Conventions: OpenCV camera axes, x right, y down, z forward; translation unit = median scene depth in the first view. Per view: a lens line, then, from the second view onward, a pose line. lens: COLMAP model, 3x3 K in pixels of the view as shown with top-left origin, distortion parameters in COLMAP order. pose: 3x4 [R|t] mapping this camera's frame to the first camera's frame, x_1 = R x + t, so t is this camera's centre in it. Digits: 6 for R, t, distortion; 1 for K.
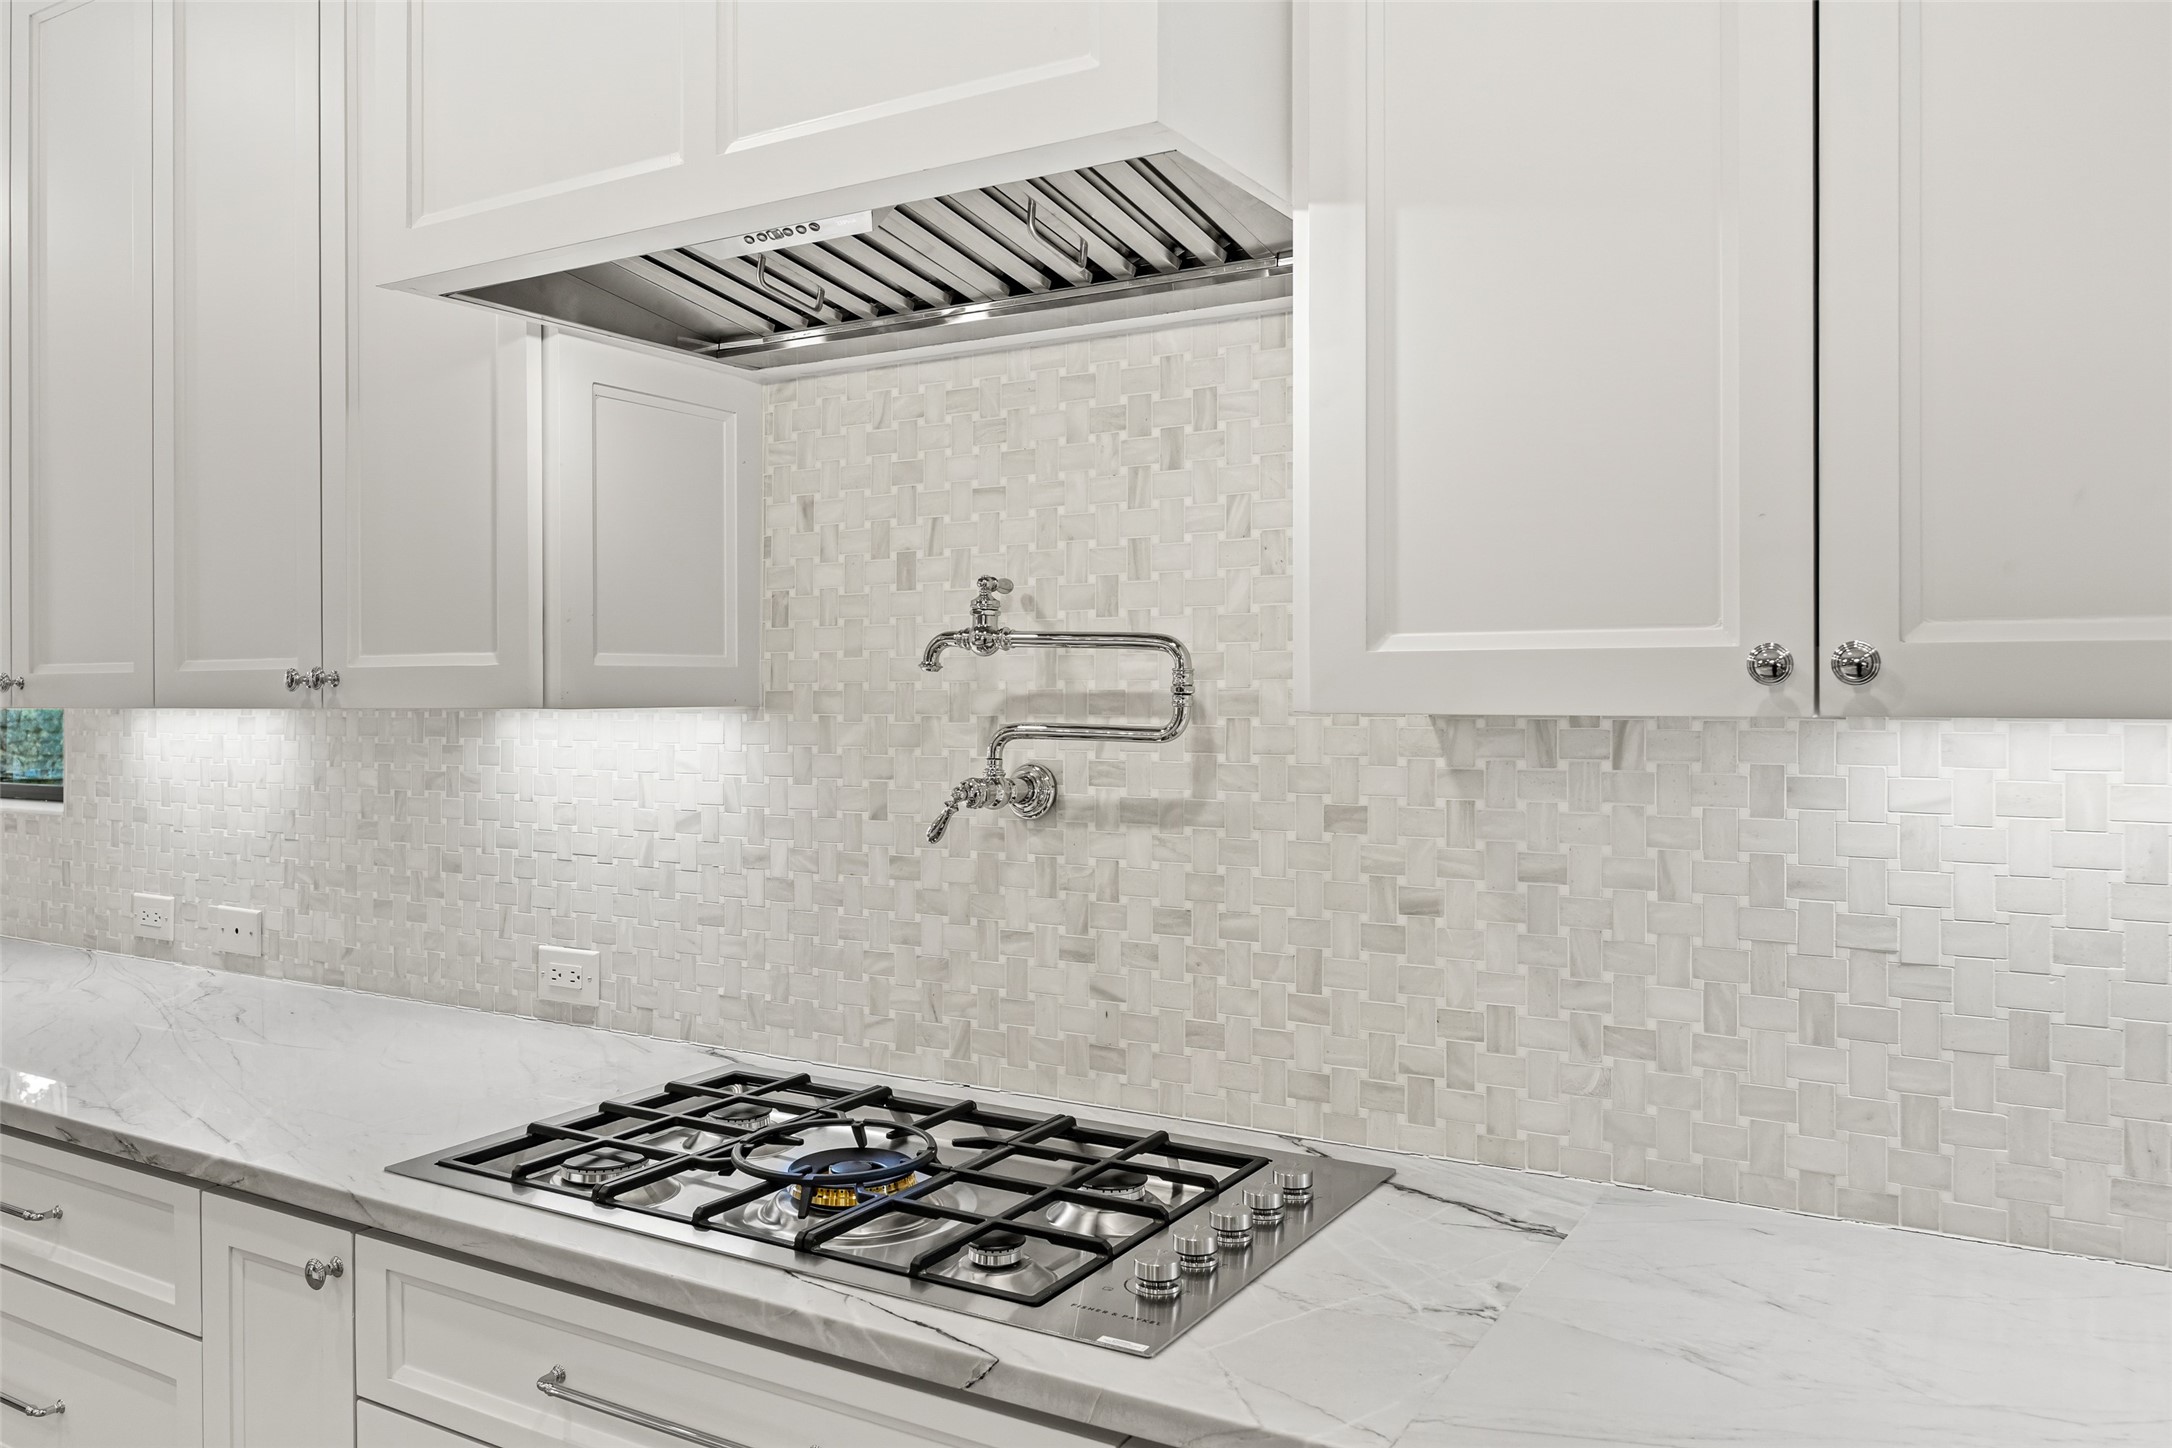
lens RADIAL K [[1525.9, 0, 1050.1], [0, 1525.9, 688.5], [0, 0, 1]] dist [-0.033618, 0.001251]
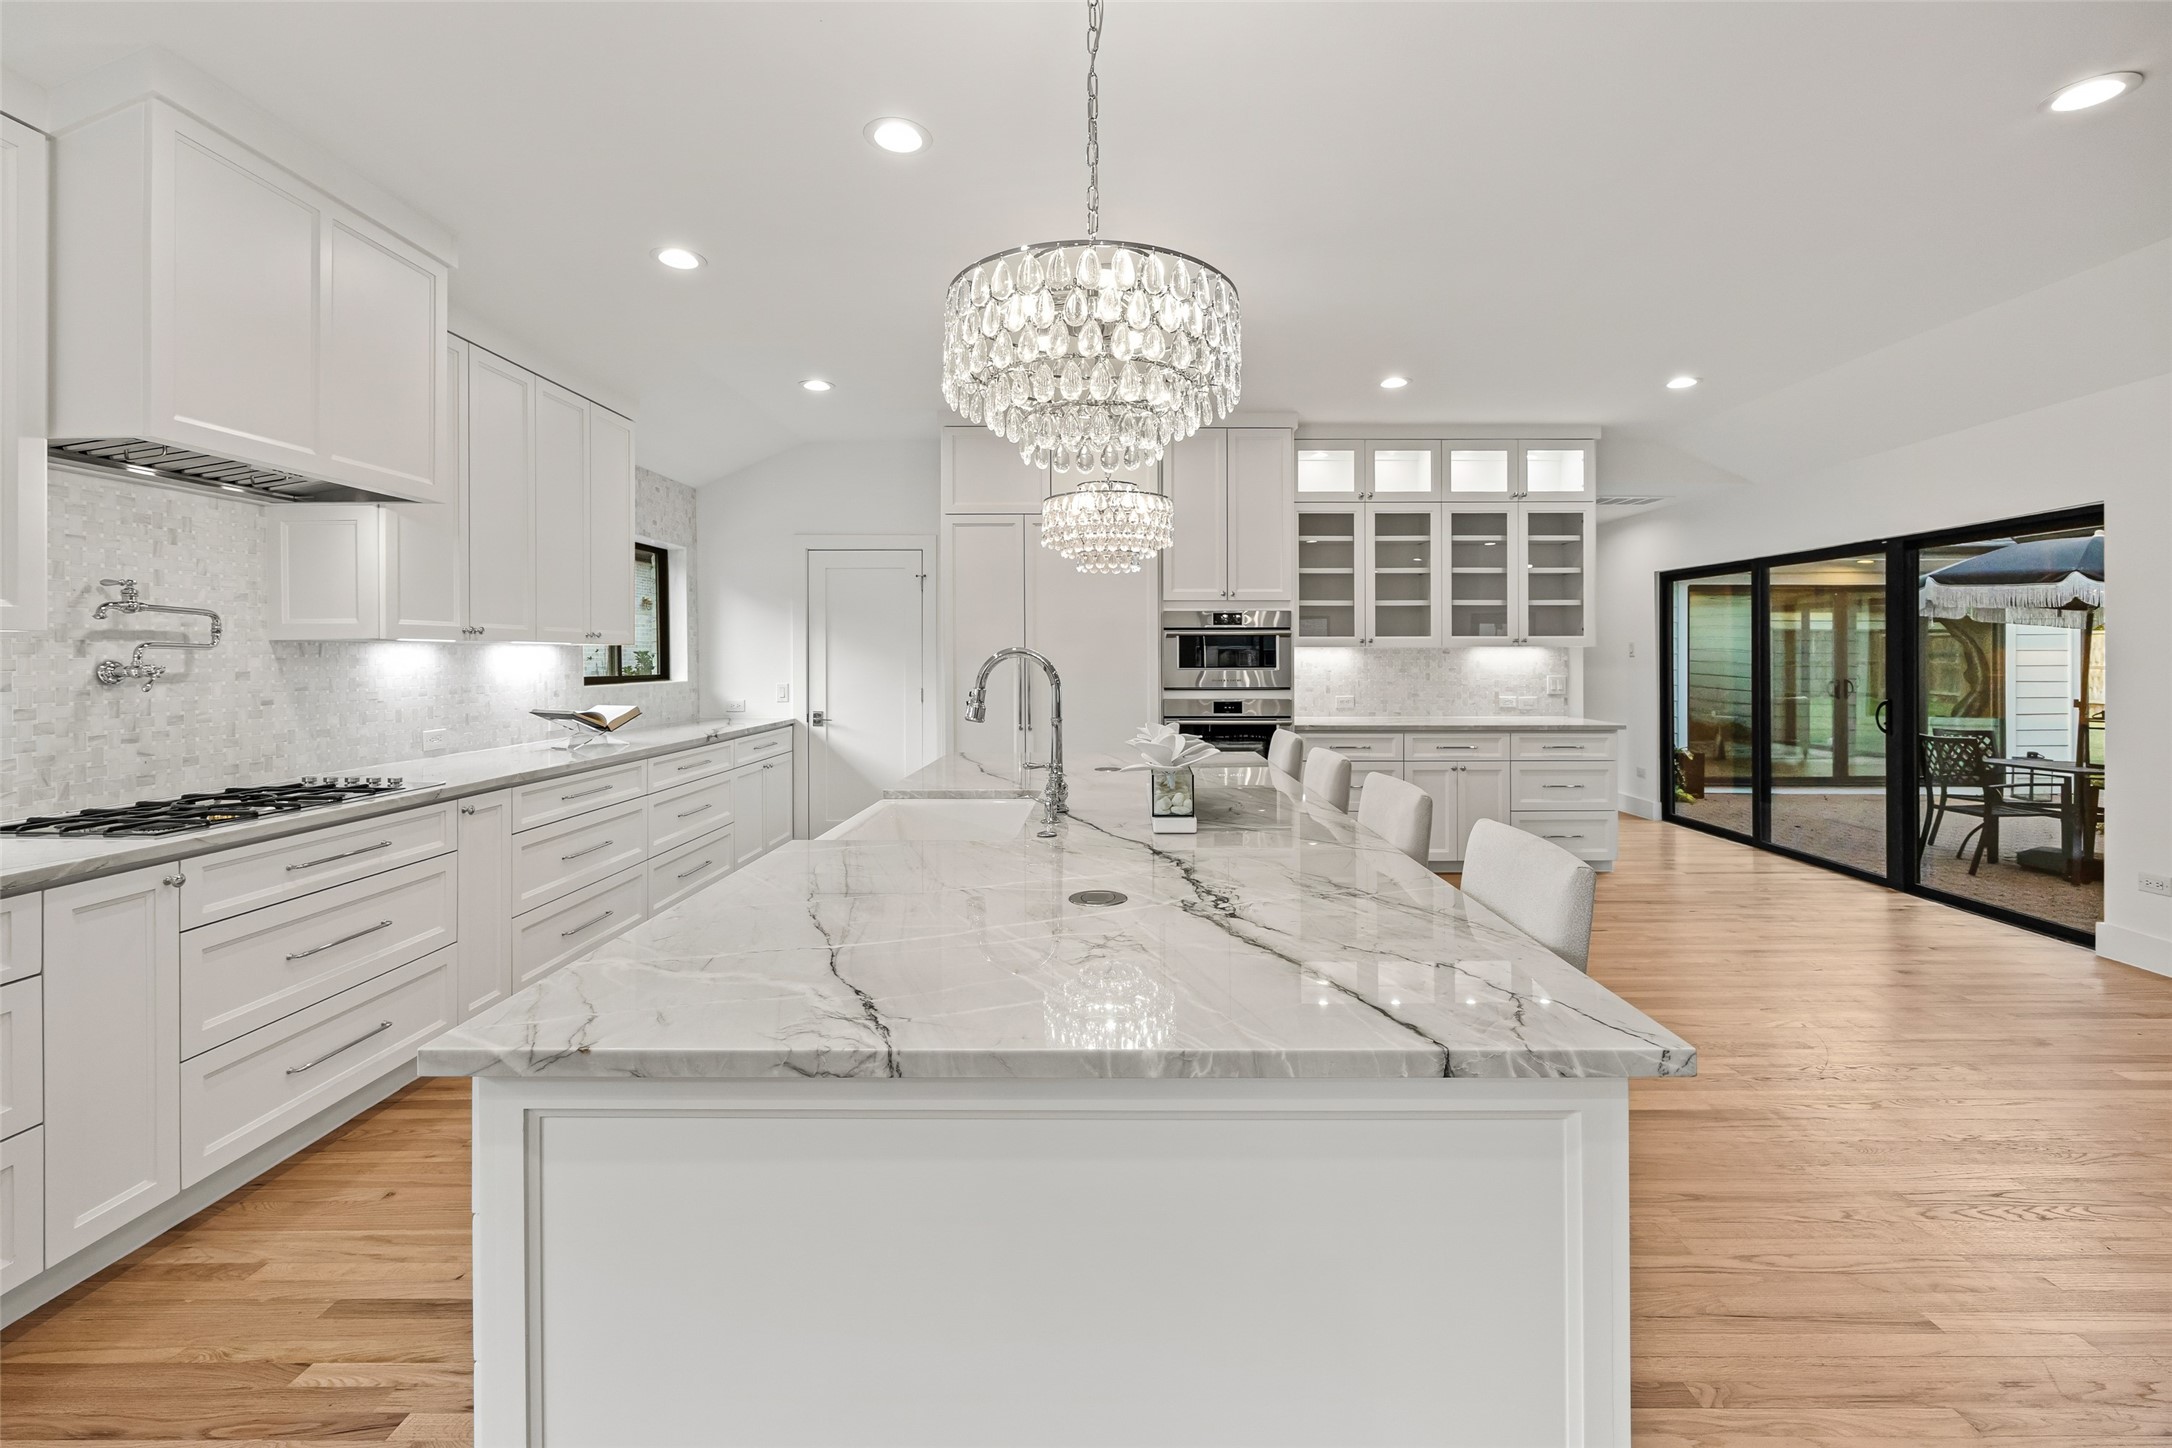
lens RADIAL K [[891.4, 0, 1130.0], [0, 891.4, 654.4], [0, 0, 1]] dist [-0.006013, 0.002483]
pose [[-0.530639, 0.004812, 0.847584, -1.969522], [0.003017, 0.999988, -0.003789, 0.049735], [-0.847593, 0.000546, -0.530647, 0.408640]]
